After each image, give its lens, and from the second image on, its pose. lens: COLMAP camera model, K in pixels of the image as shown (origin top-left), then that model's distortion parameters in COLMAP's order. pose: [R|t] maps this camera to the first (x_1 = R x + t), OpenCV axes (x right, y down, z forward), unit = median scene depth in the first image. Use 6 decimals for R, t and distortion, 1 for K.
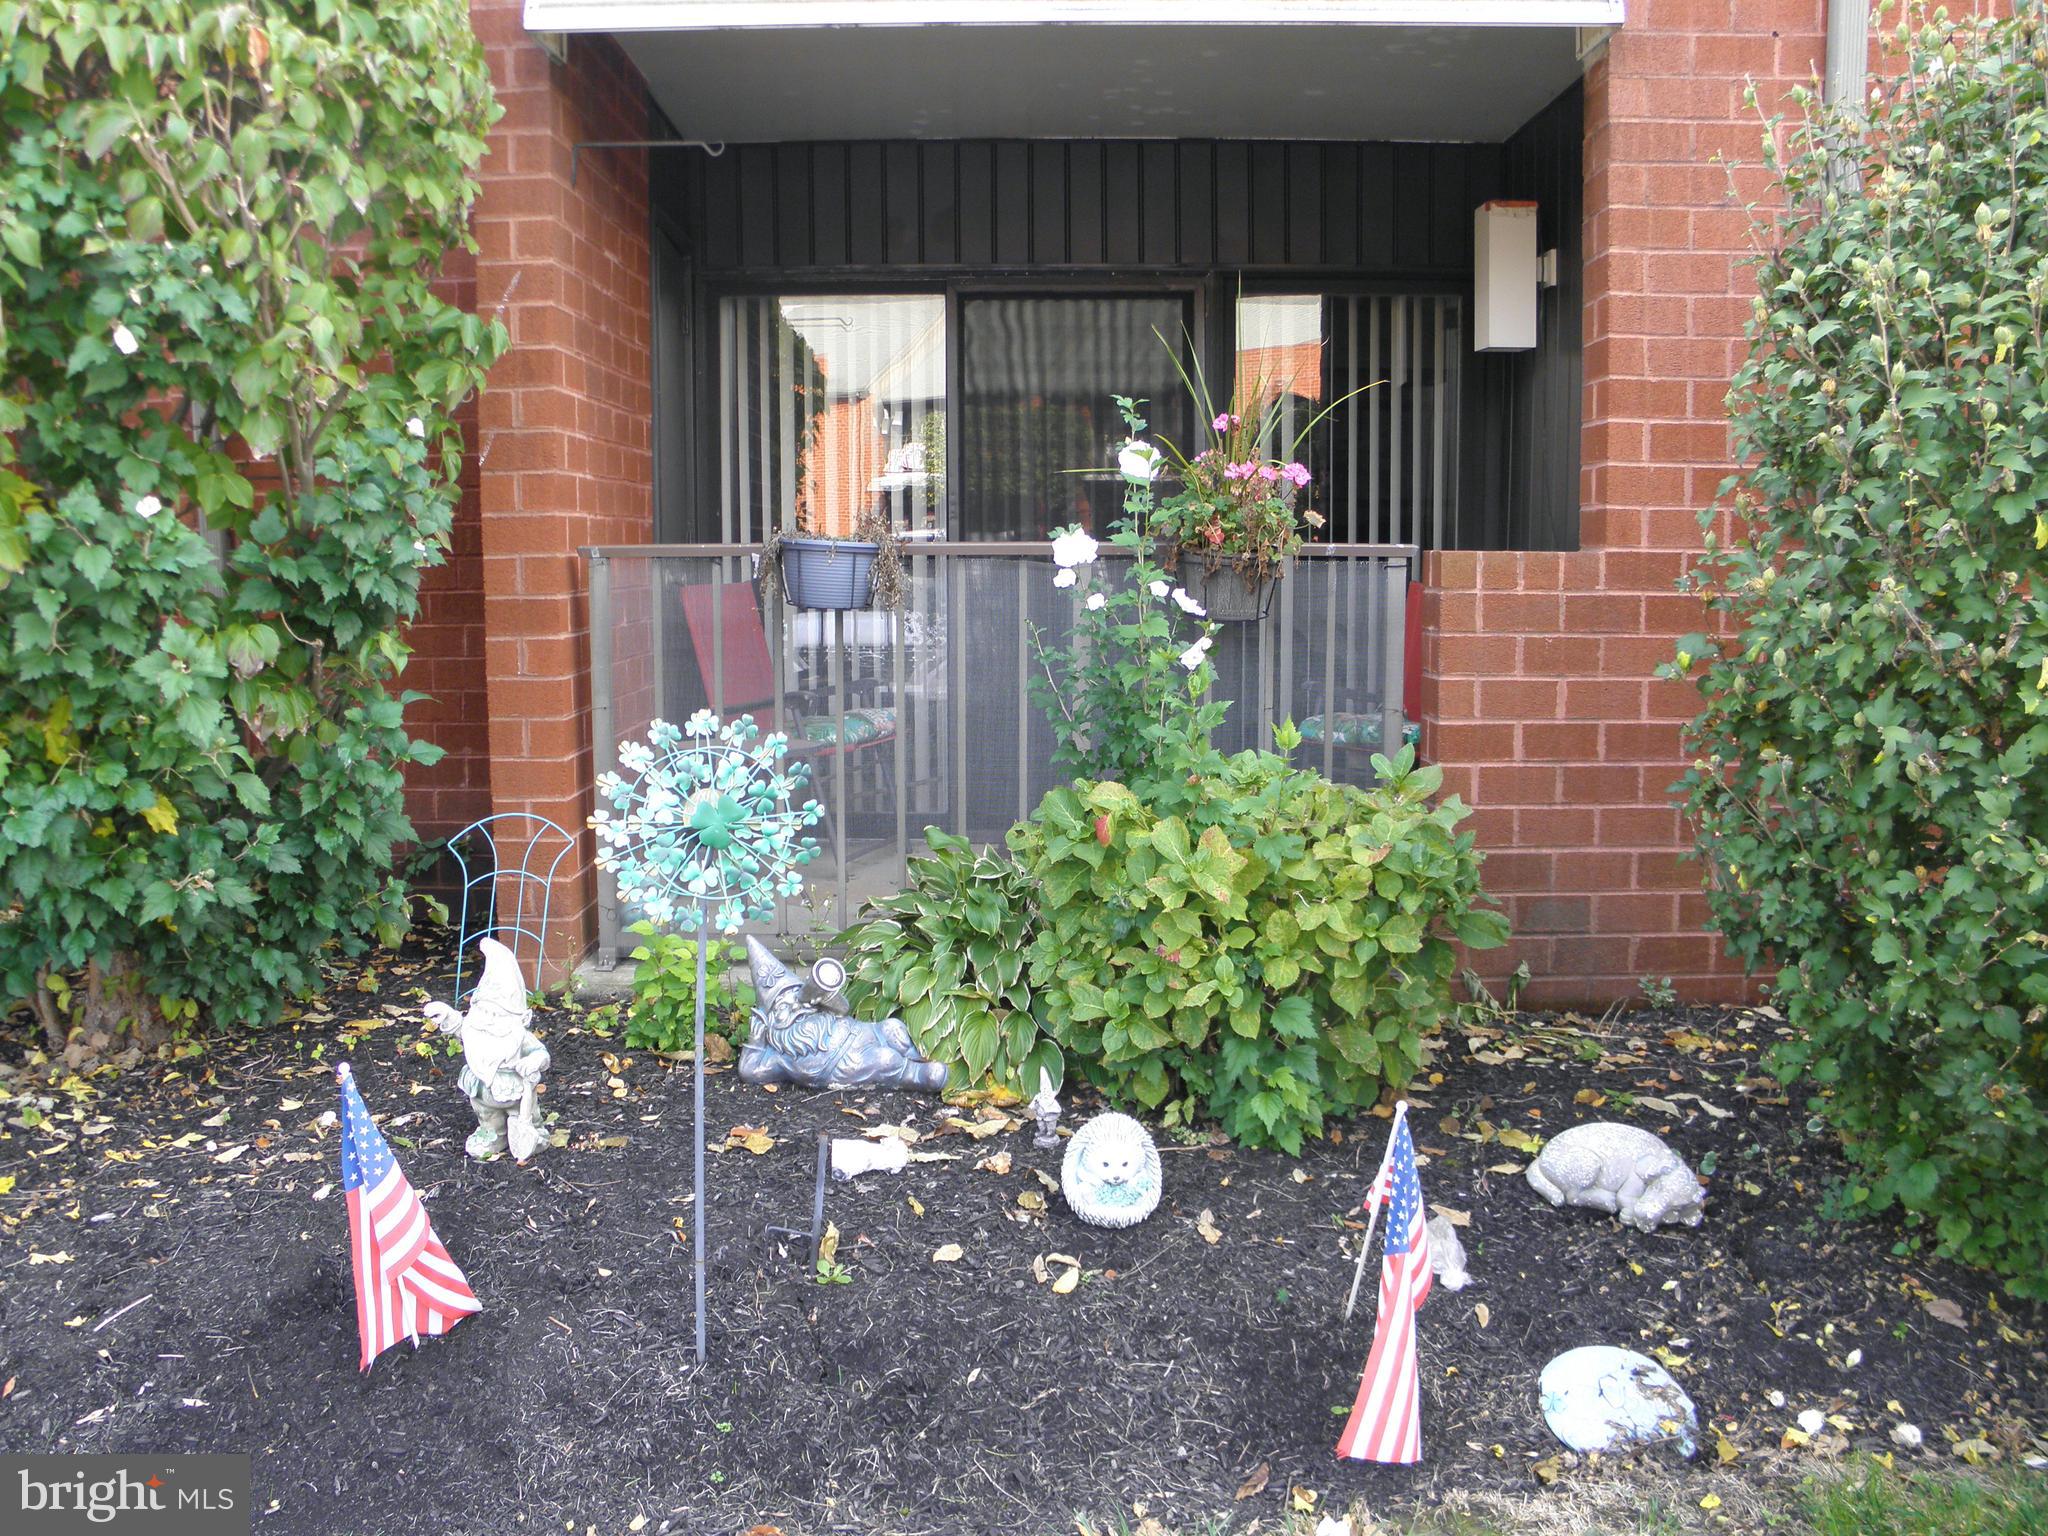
lens RADIAL K [[1711.9, 0, 997.2], [0, 1711.9, 761.9], [0, 0, 1]] dist [-0.191991, 0.165726]
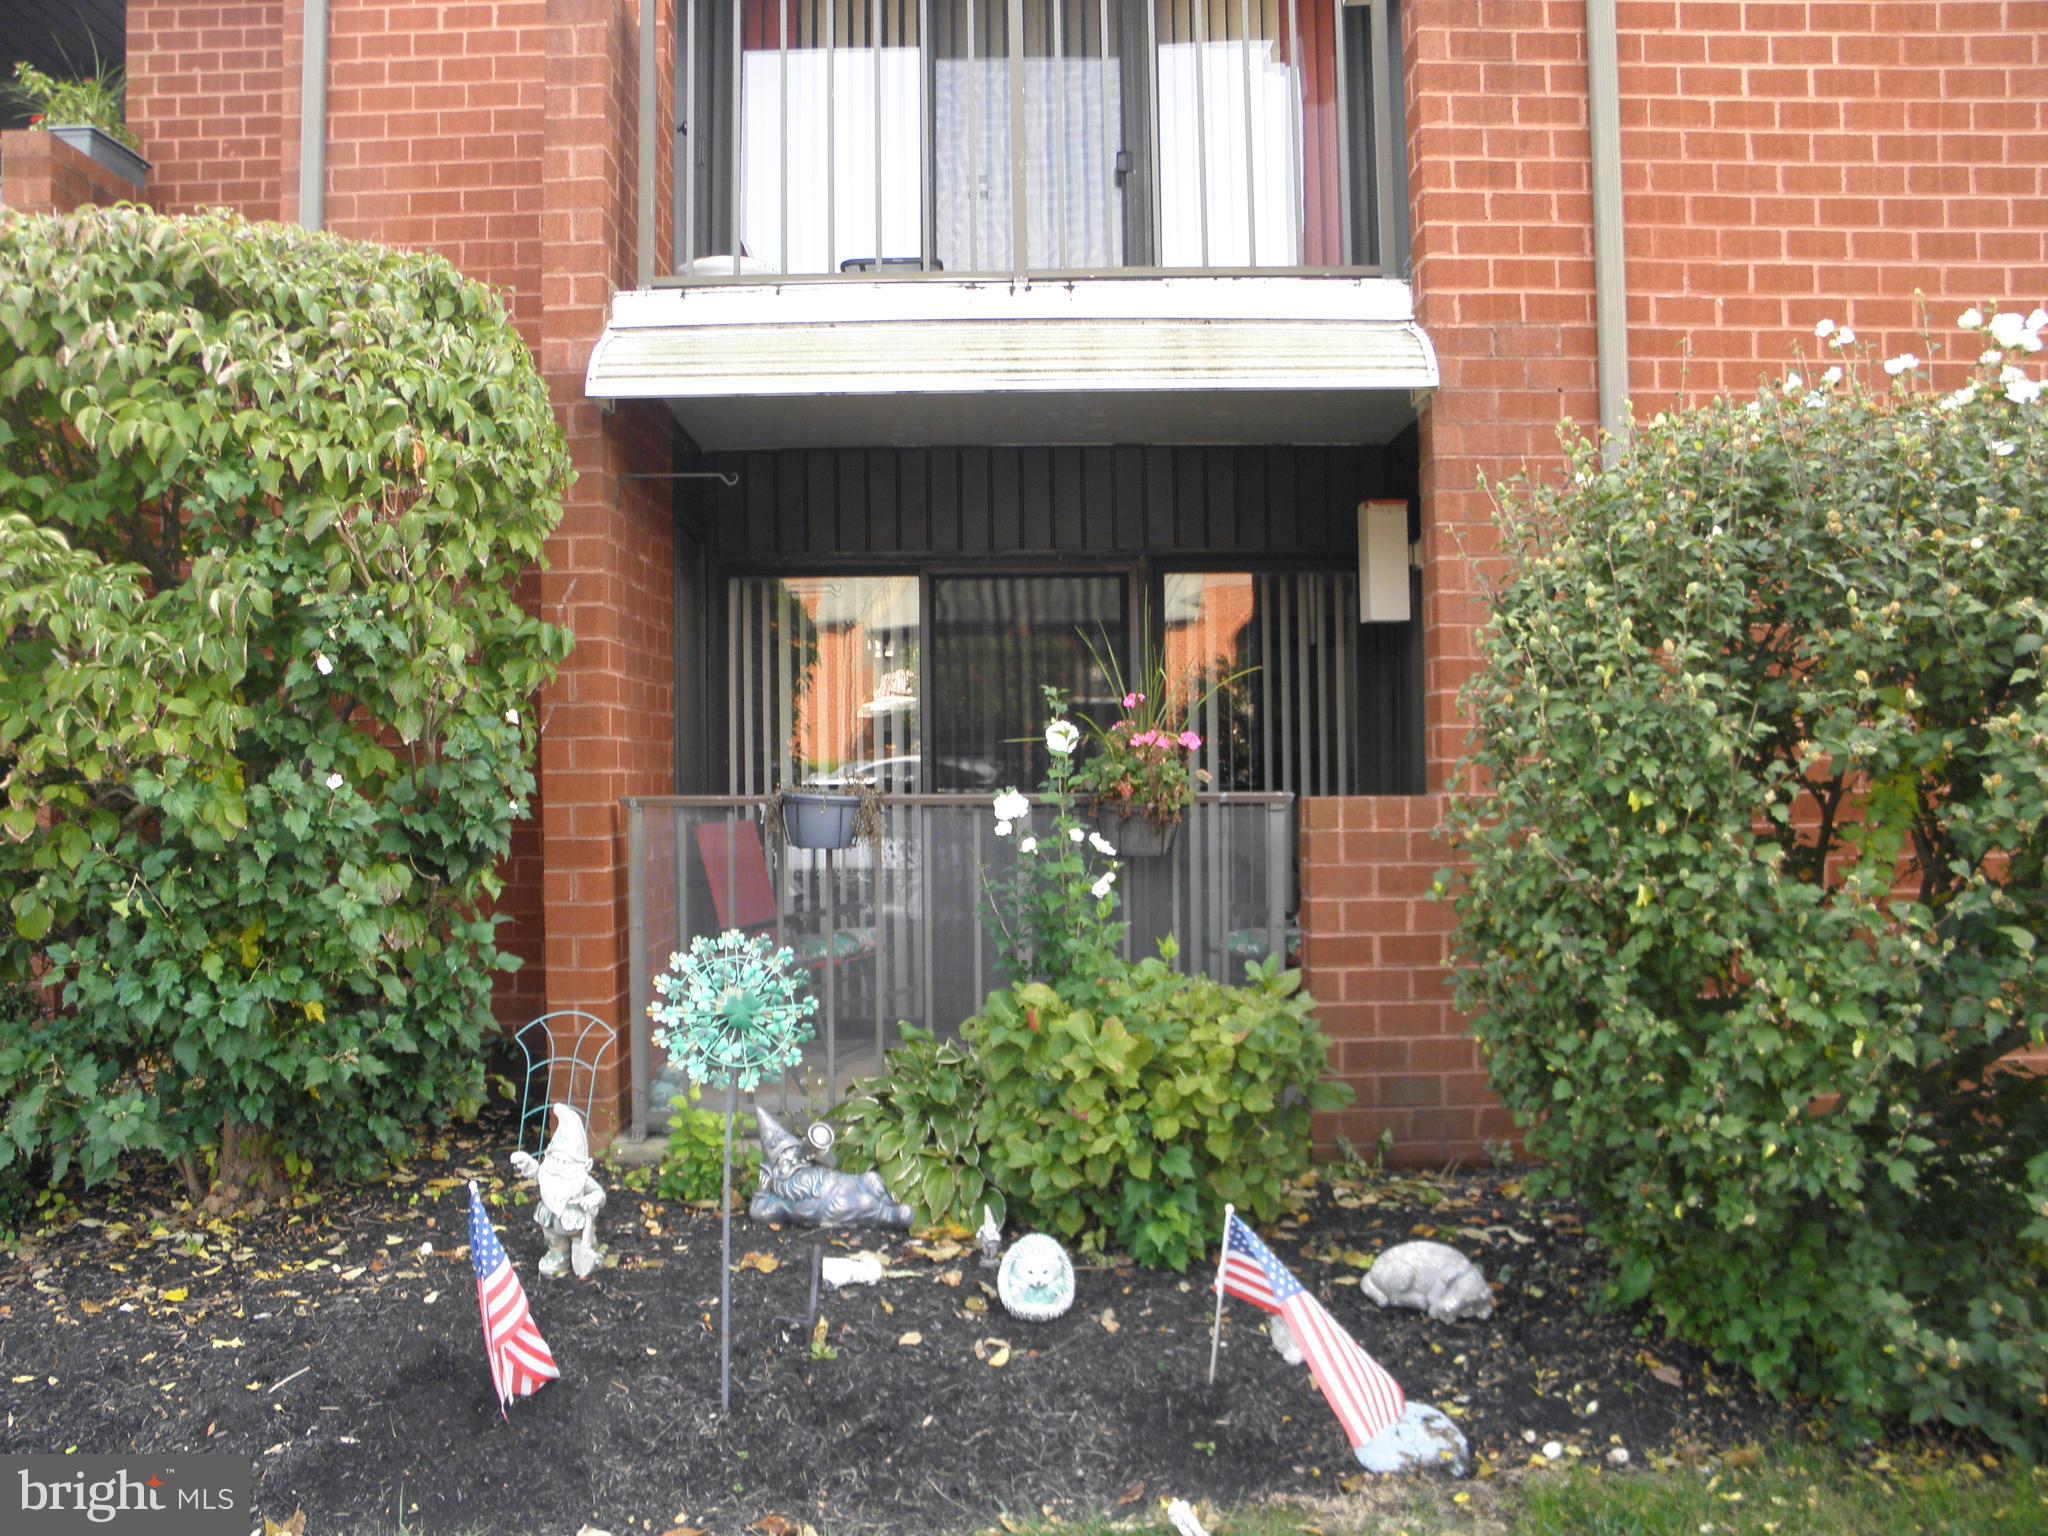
lens RADIAL K [[1711.9, 0, 997.2], [0, 1711.9, 761.9], [0, 0, 1]] dist [-0.191991, 0.165726]
pose [[0.999967, -0.005590, 0.005876, 0.031375], [0.006289, 0.991931, -0.126625, 0.008949], [-0.005121, 0.126658, 0.991933, -0.338018]]
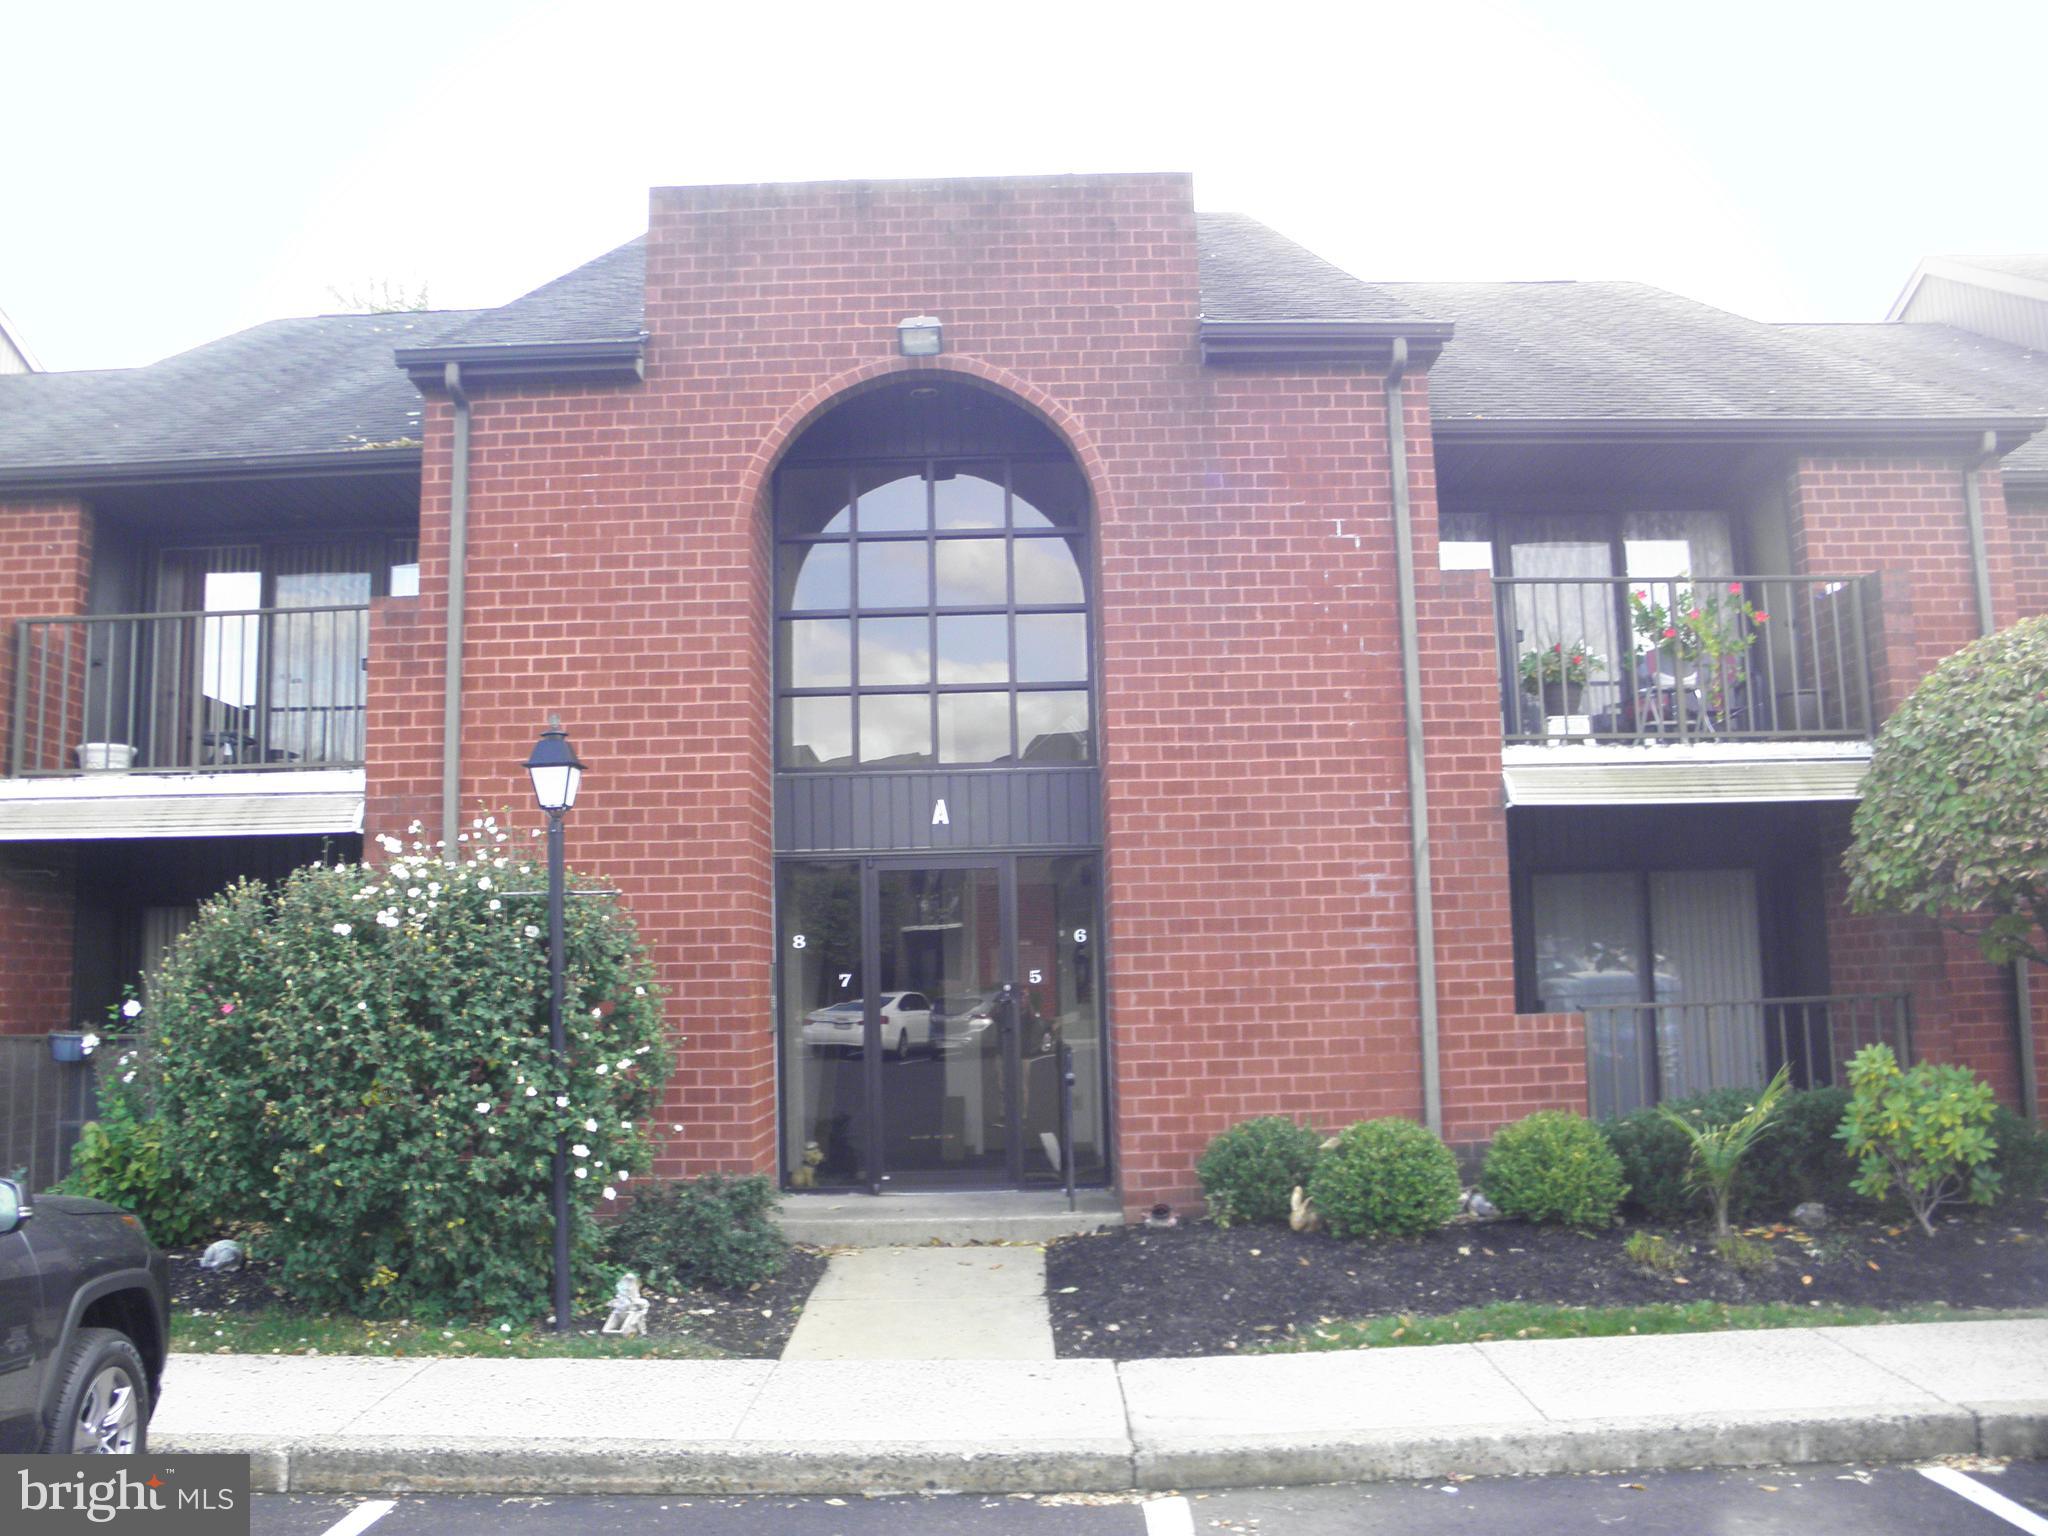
lens RADIAL K [[1711.9, 0, 997.2], [0, 1711.9, 761.9], [0, 0, 1]] dist [-0.191991, 0.165726]
pose [[0.999810, -0.017432, 0.008696, 1.700484], [0.019072, 0.966871, -0.254551, 0.166095], [-0.003970, 0.254668, 0.967020, -1.963477]]
